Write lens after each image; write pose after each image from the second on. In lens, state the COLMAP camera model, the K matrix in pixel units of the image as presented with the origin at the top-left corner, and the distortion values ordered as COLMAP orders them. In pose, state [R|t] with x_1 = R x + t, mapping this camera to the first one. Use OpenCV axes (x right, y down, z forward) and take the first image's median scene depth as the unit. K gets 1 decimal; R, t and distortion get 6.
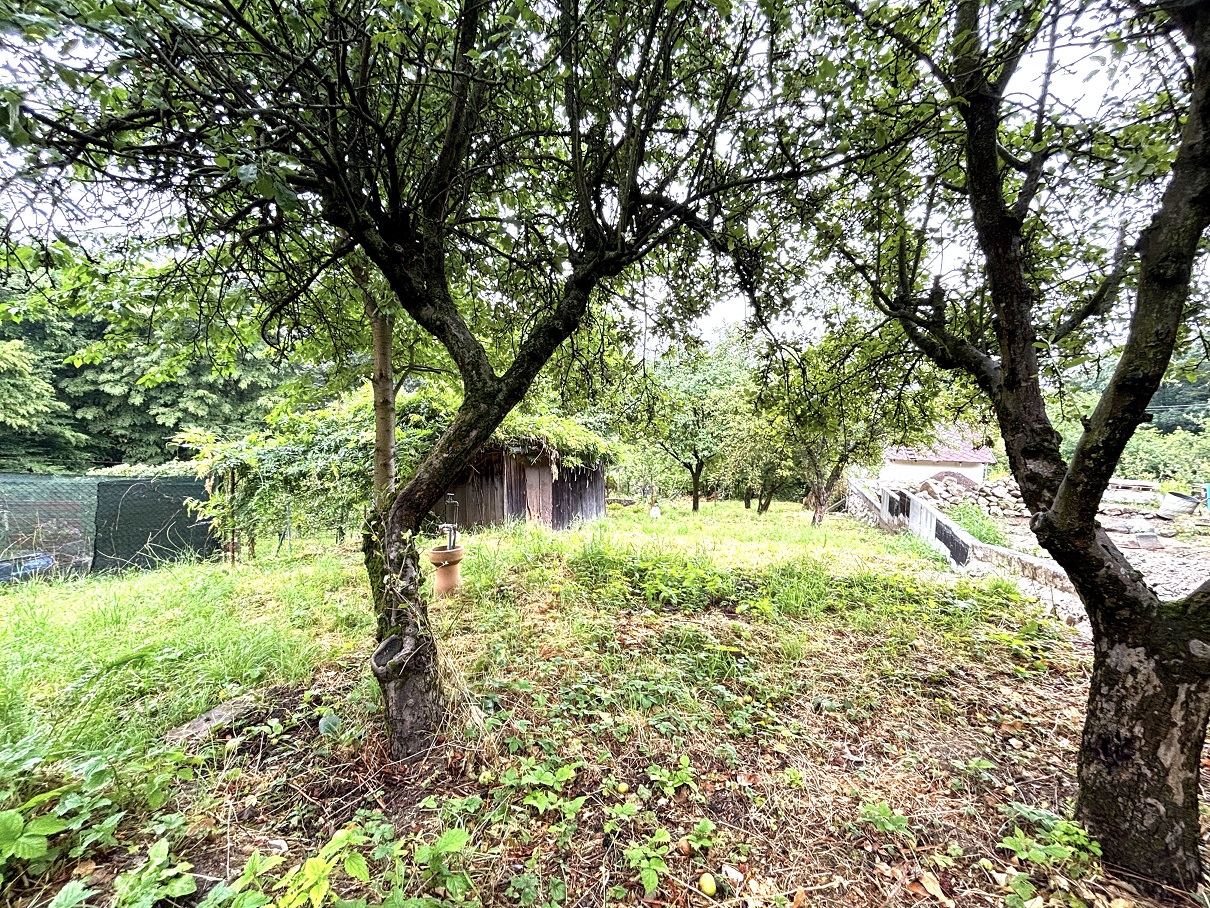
lens RADIAL K [[490.3, 0, 601.6], [0, 490.3, 454.2], [0, 0, 1]] dist [-0.002556, -0.000949]
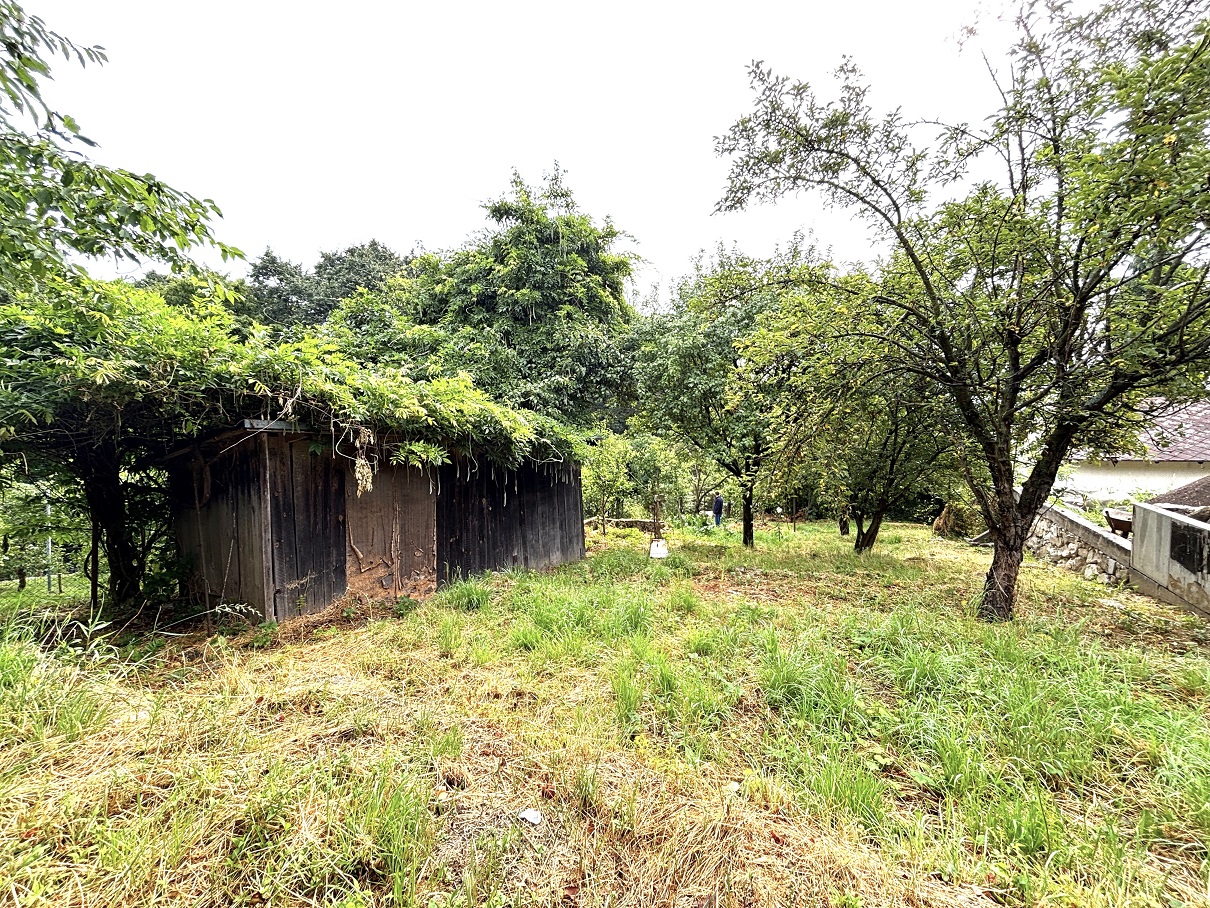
lens RADIAL K [[490.3, 0, 608.0], [0, 490.3, 458.1], [0, 0, 1]] dist [-0.002556, -0.000949]
pose [[0.983815, -0.022404, -0.177782, 0.152795], [0.017876, 0.999475, -0.027029, 0.026748], [0.178294, 0.023414, 0.983699, 0.422519]]
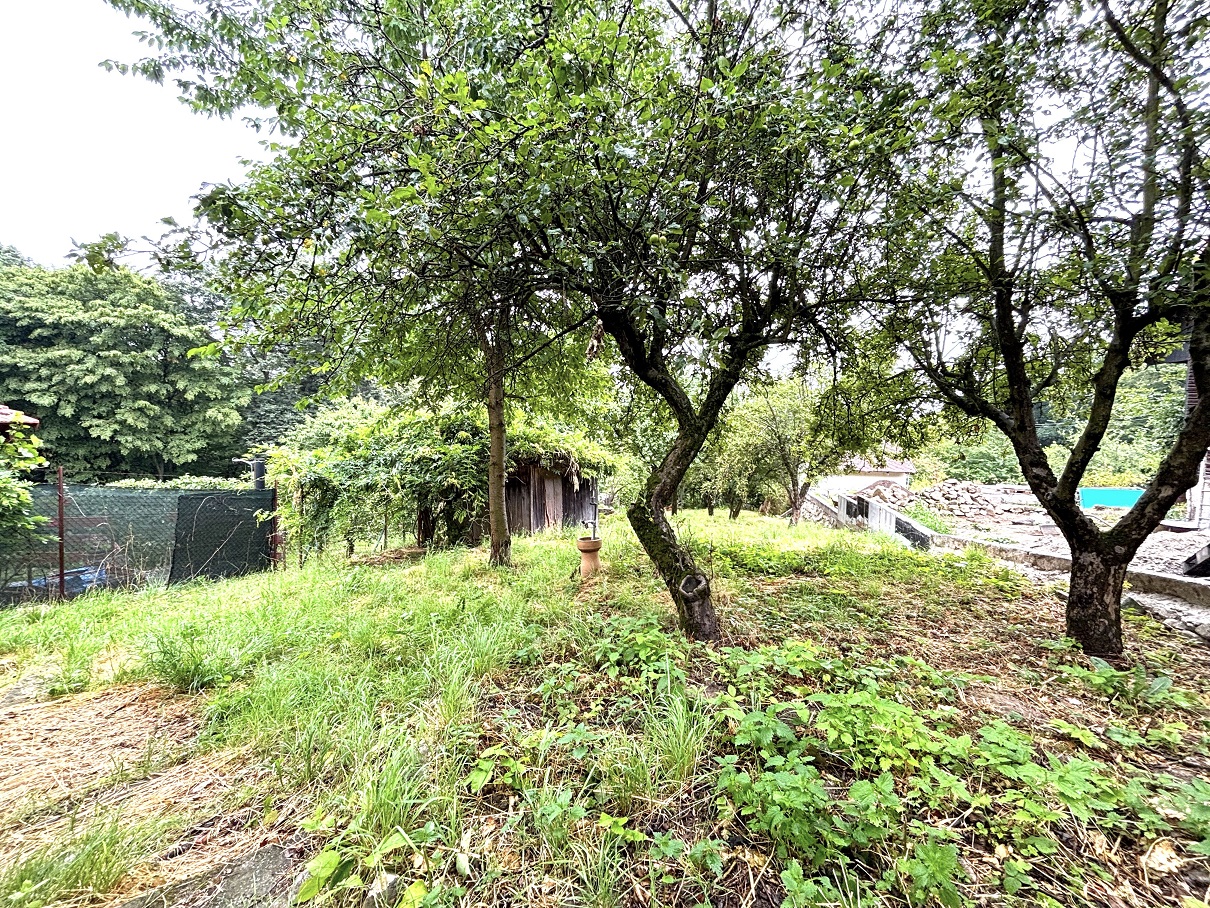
lens RADIAL K [[490.3, 0, 602.5], [0, 490.3, 451.8], [0, 0, 1]] dist [-0.002556, -0.000949]
pose [[0.991837, -0.001801, 0.127499, -0.126057], [0.005678, 0.999532, -0.030057, -0.000340], [-0.127386, 0.030535, 0.991383, -0.084106]]
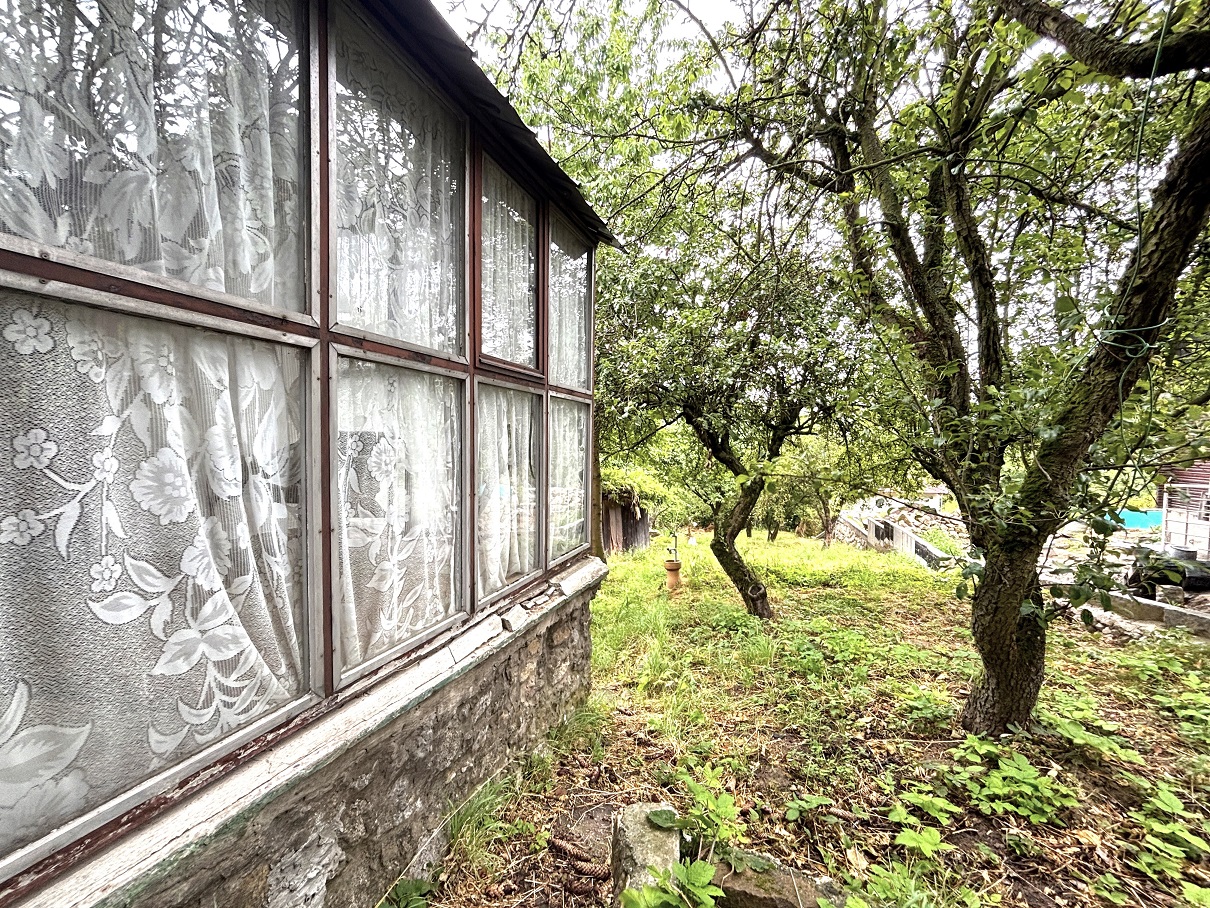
lens RADIAL K [[490.3, 0, 607.1], [0, 490.3, 452.0], [0, 0, 1]] dist [-0.002556, -0.000949]
pose [[0.997183, -0.010925, 0.074213, -0.195290], [0.016015, 0.997533, -0.068344, -0.026817], [-0.073283, 0.069340, 0.994898, -0.232834]]
